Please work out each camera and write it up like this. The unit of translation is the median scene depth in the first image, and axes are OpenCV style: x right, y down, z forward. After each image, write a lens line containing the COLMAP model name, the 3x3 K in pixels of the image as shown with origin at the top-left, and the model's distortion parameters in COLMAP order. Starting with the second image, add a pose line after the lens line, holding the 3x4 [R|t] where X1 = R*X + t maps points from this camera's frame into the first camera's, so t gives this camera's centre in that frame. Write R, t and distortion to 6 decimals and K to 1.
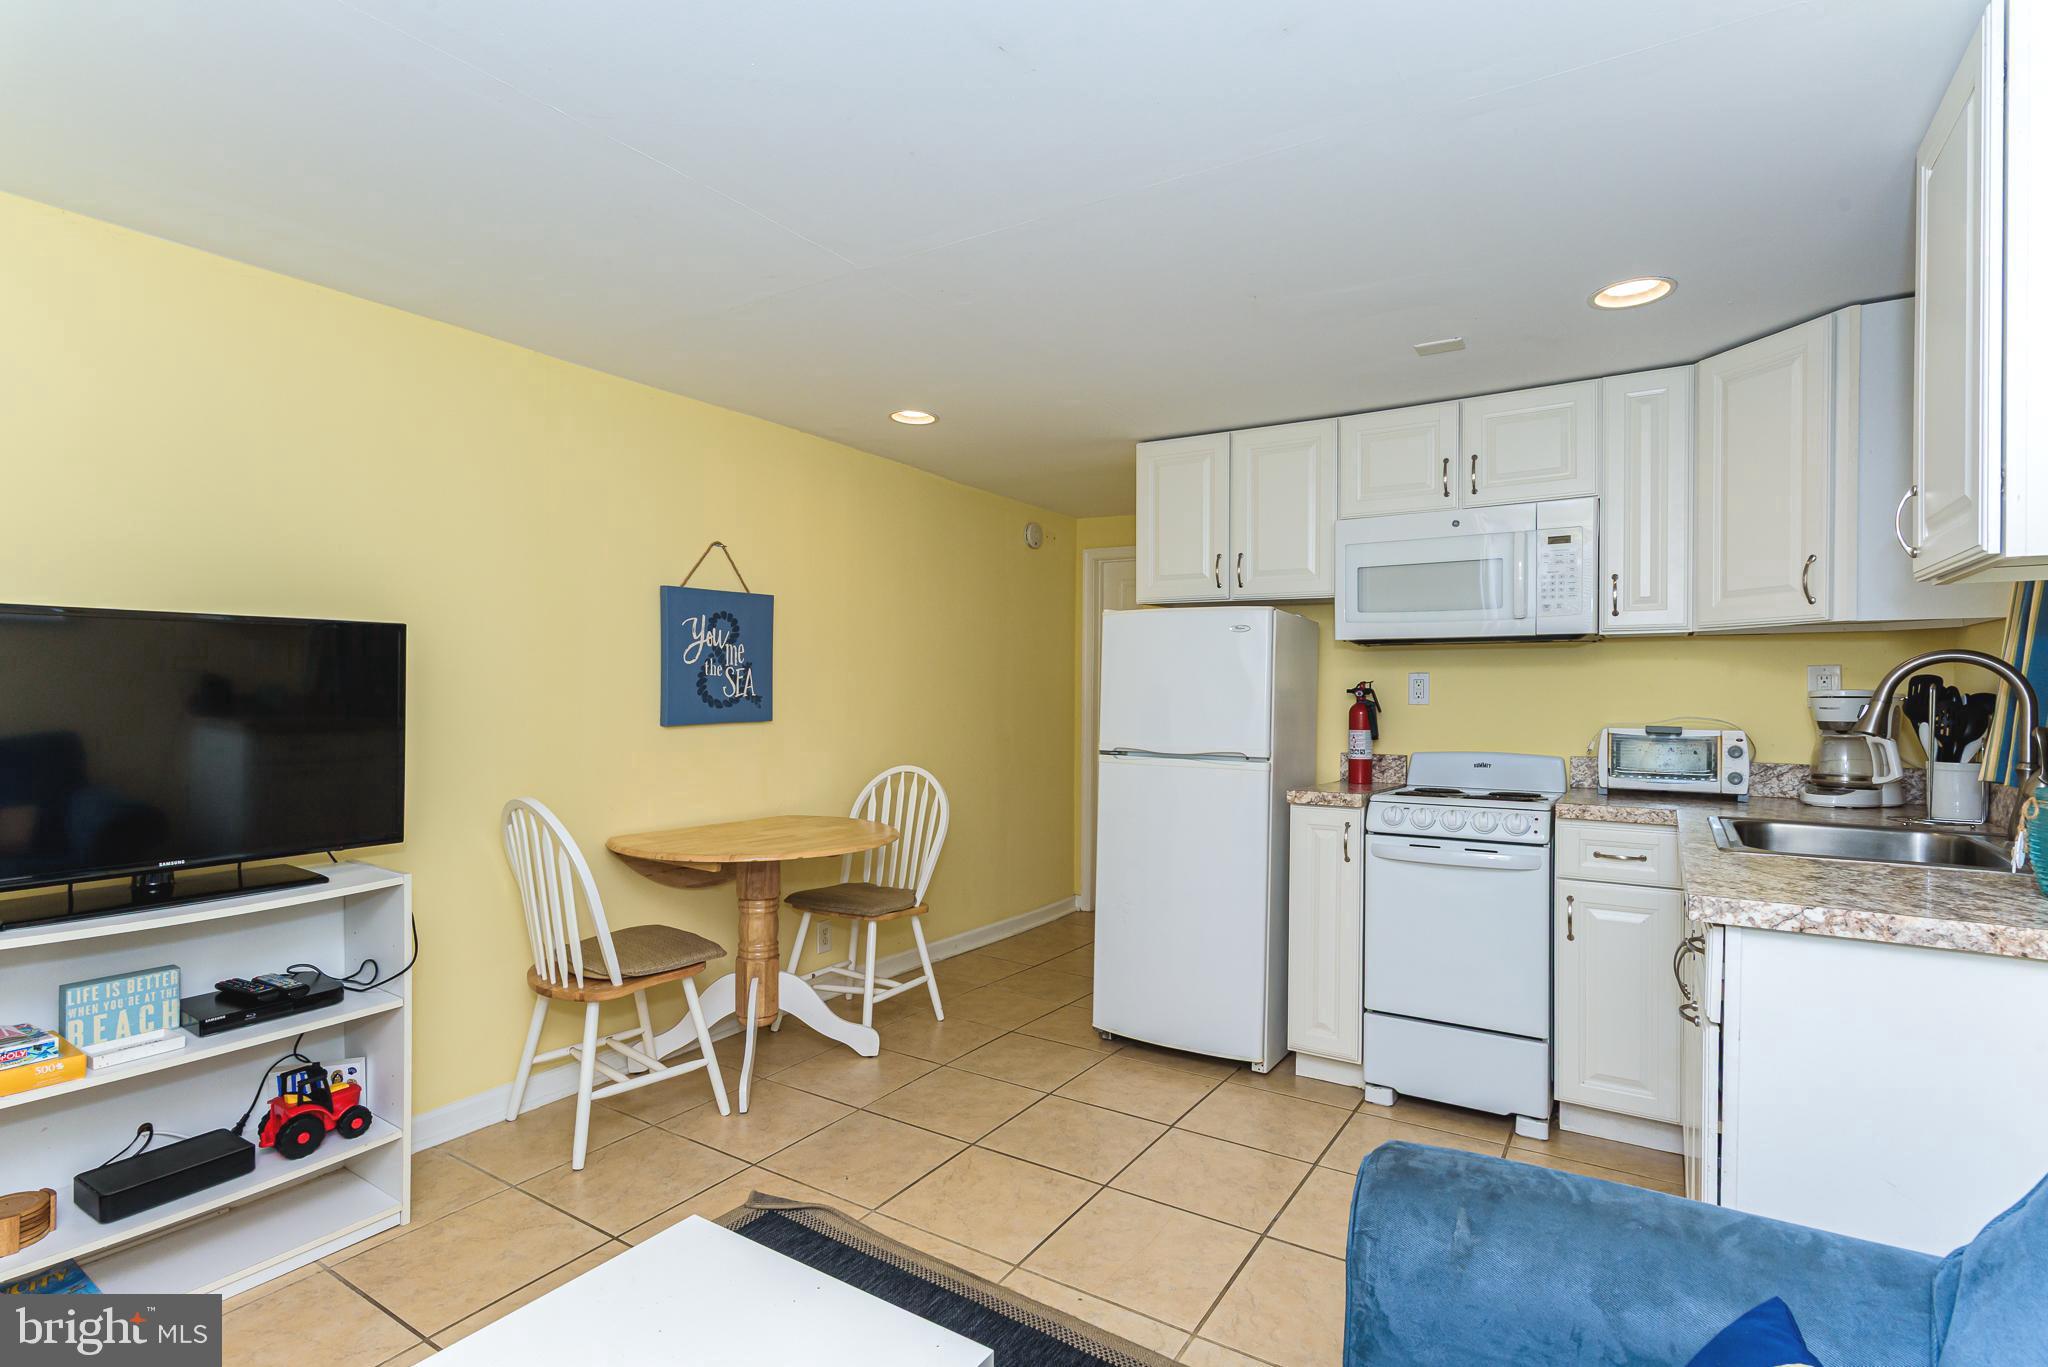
lens RADIAL K [[992.4, 0, 1021.9], [0, 992.4, 692.7], [0, 0, 1]] dist [0.000656, -0.001037]
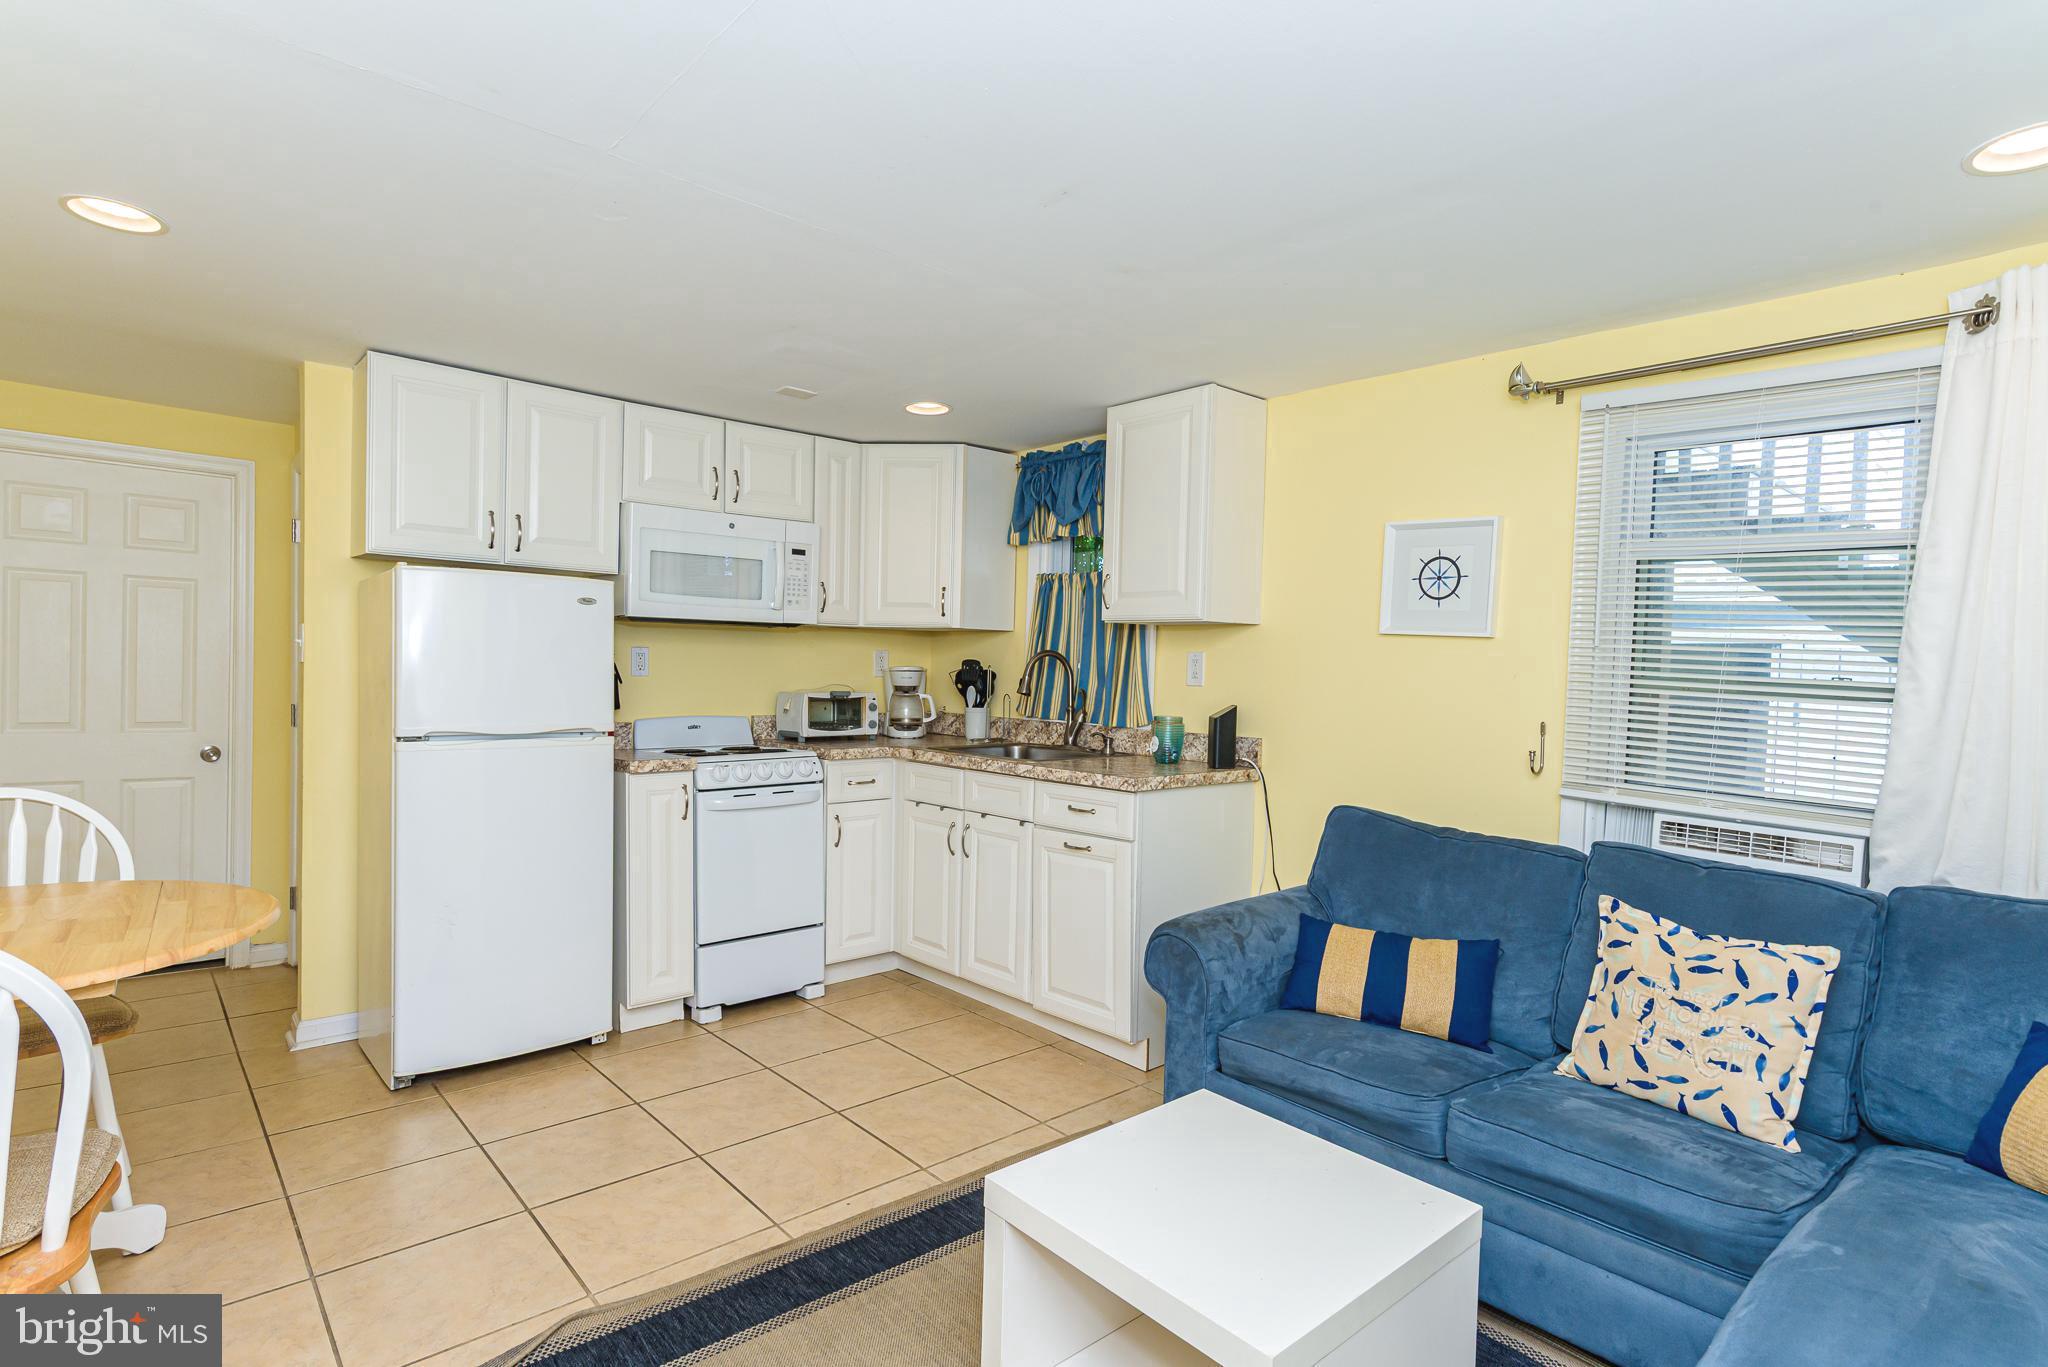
lens RADIAL K [[1019.7, 0, 1023.1], [0, 1019.7, 692.6], [0, 0, 1]] dist [0.000861, -0.000820]
pose [[0.268148, -0.026301, 0.963019, -0.630756], [-0.017156, 0.999338, 0.032070, -0.014379], [-0.963225, -0.025122, 0.267519, 0.313899]]
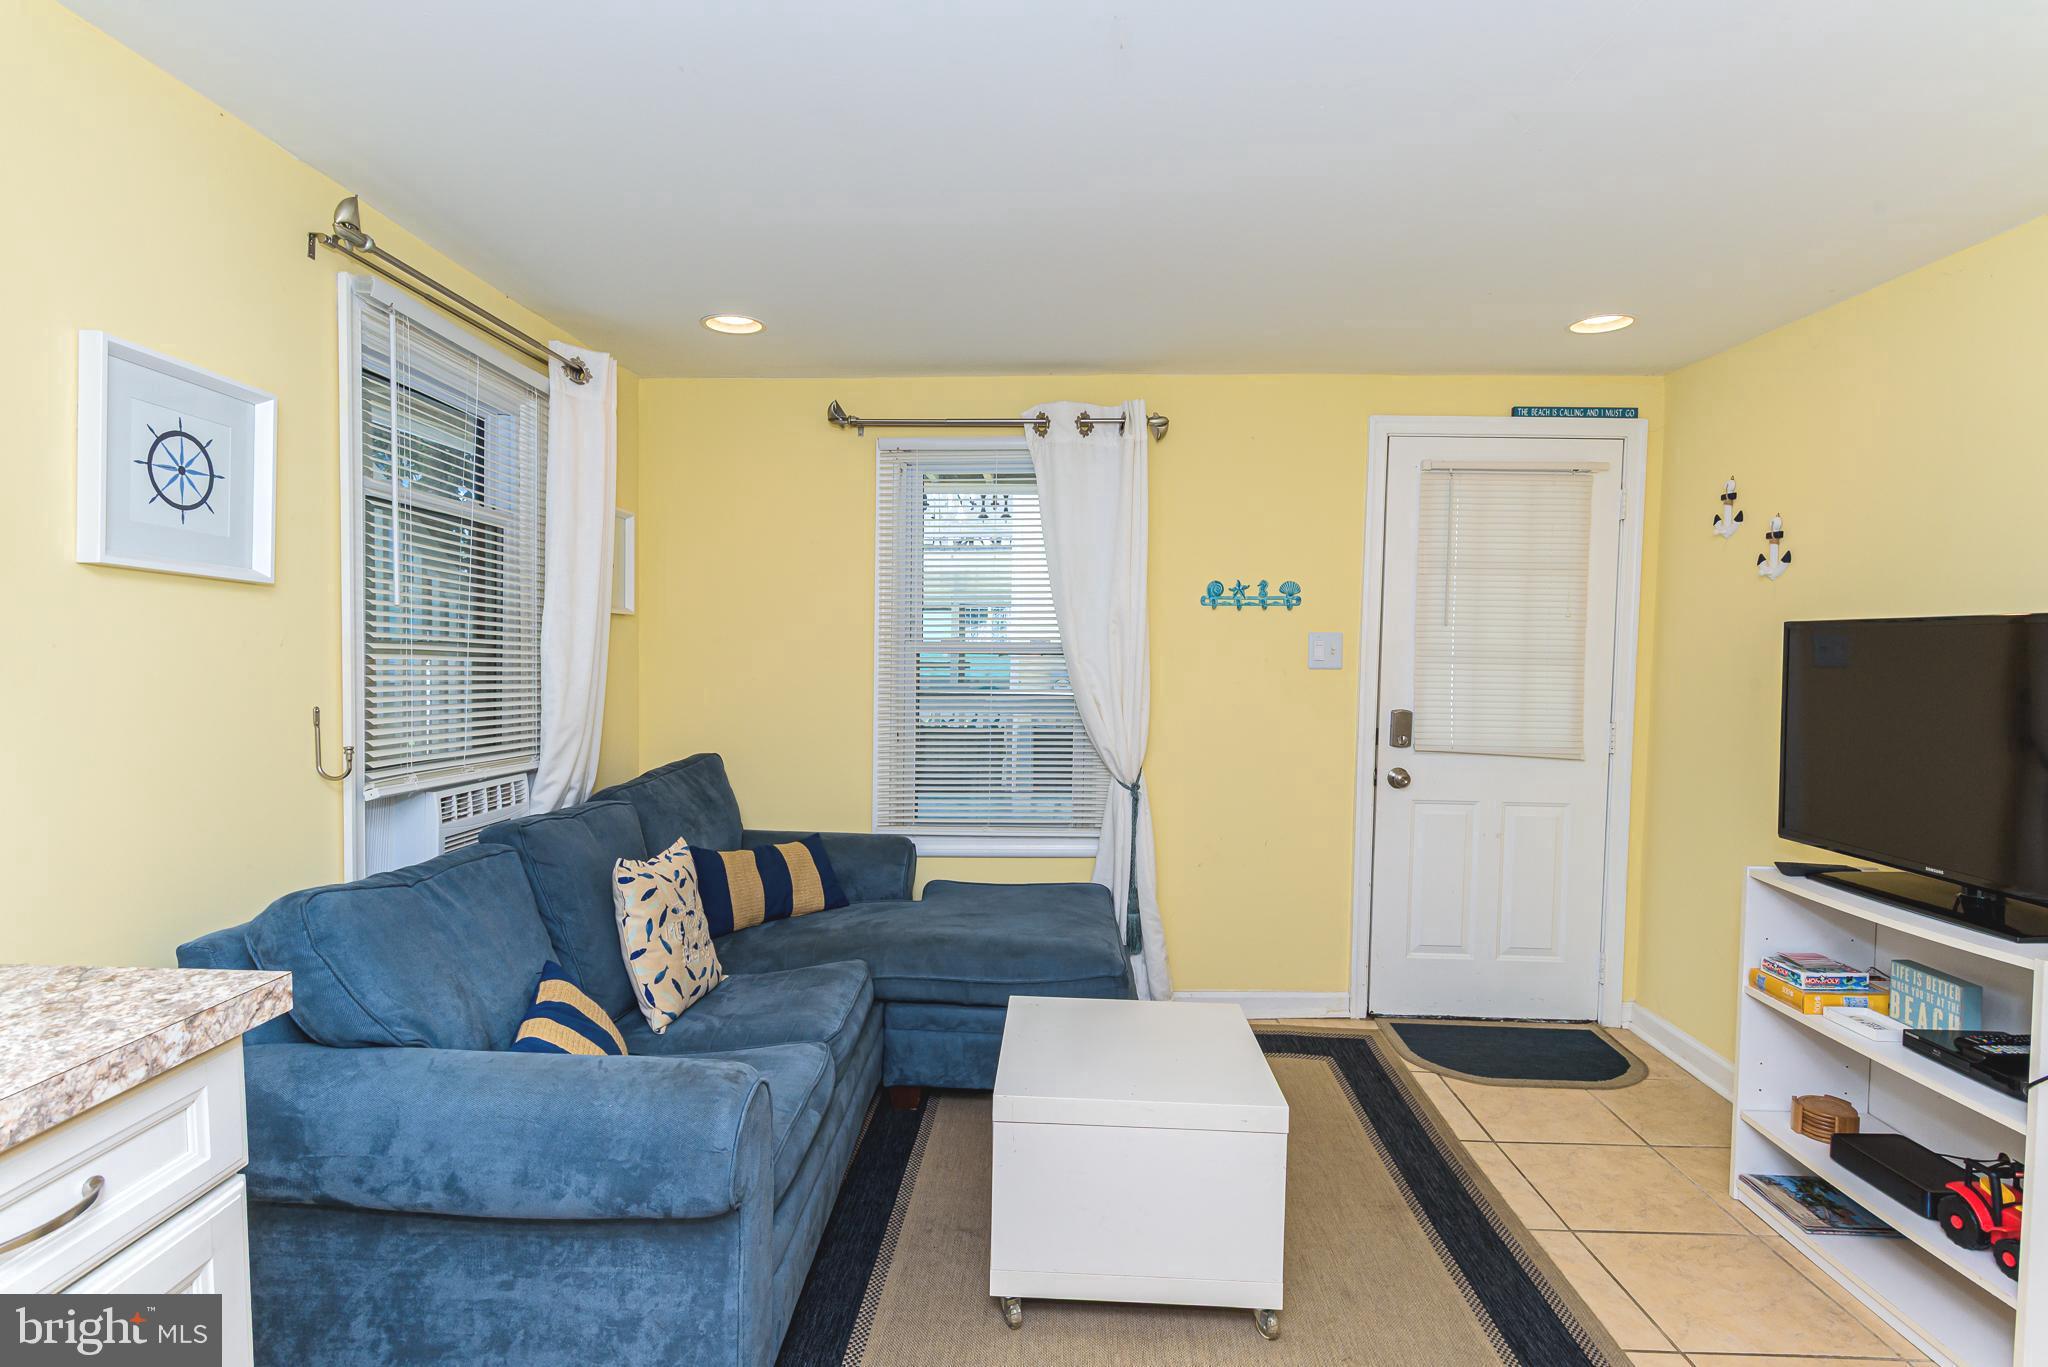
lens RADIAL K [[1019.7, 0, 1023.1], [0, 1019.7, 692.6], [0, 0, 1]] dist [0.000861, -0.000820]
pose [[-0.858820, 0.003572, -0.512264, 0.277673], [-0.026595, 0.998316, 0.051548, -0.021146], [0.511586, 0.057894, -0.857280, 0.872634]]
